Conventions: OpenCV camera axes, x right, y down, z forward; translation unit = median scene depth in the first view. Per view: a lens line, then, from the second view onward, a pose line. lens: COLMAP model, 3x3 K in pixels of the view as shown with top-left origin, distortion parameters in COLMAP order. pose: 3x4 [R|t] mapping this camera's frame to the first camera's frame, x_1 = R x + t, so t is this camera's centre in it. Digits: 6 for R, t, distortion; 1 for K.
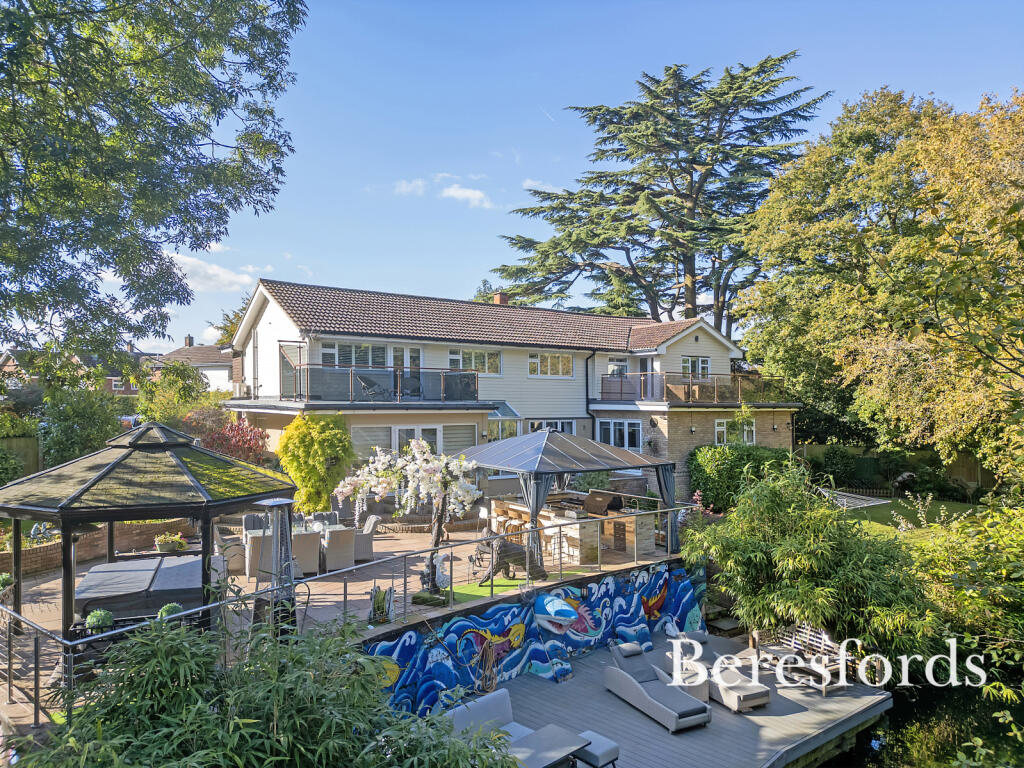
lens RADIAL K [[685.4, 0, 512.0], [0, 685.4, 384.0], [0, 0, 1]] dist [0.000634, -0.000010]
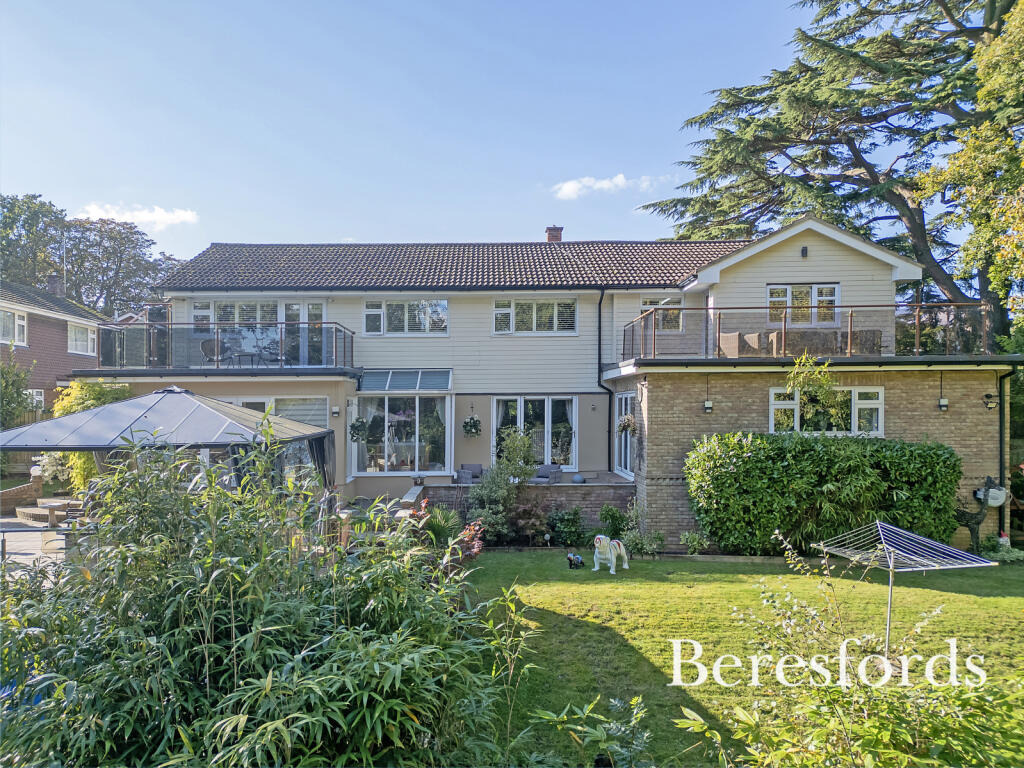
lens RADIAL K [[702.3, 0, 512.0], [0, 702.3, 384.0], [0, 0, 1]] dist [0.001184, -0.000374]
pose [[0.782906, 0.002051, -0.622136, 0.472212], [0.031430, 0.998587, 0.042844, 0.014857], [0.621345, -0.053096, 0.781736, 0.374052]]
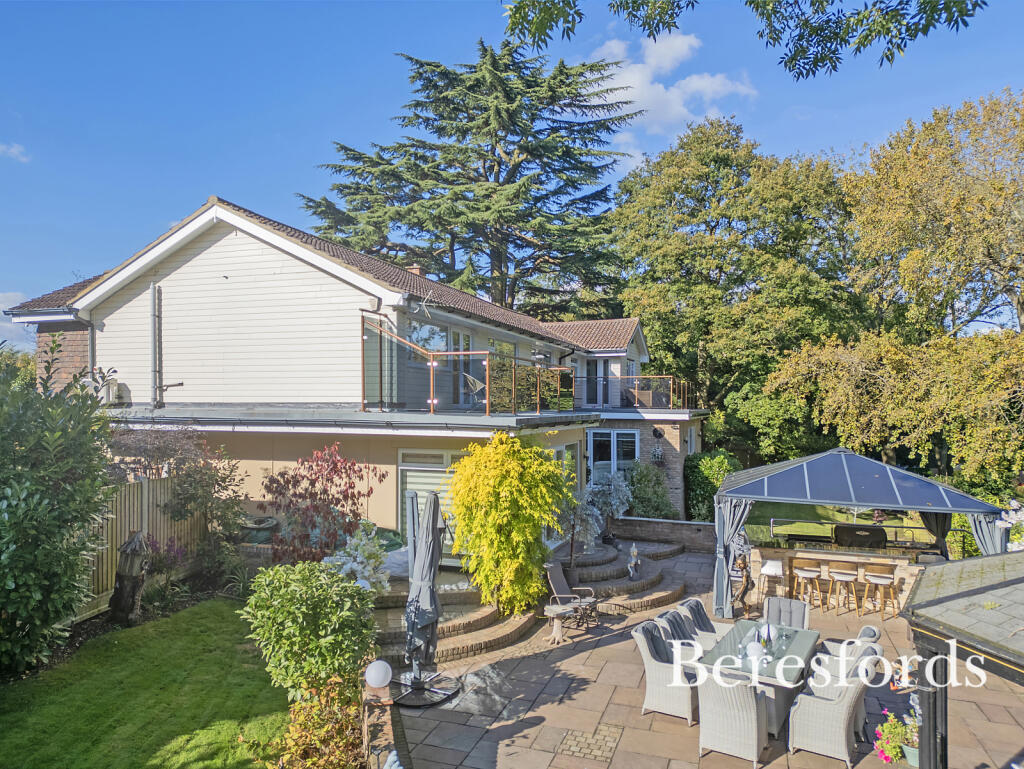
lens RADIAL K [[702.3, 0, 512.0], [0, 702.3, 384.5], [0, 0, 1]] dist [0.001184, -0.000374]
pose [[0.816384, 0.015117, 0.577312, -0.428946], [-0.013422, 0.999884, -0.007202, 0.002626], [-0.577354, -0.001869, 0.816492, 0.328569]]
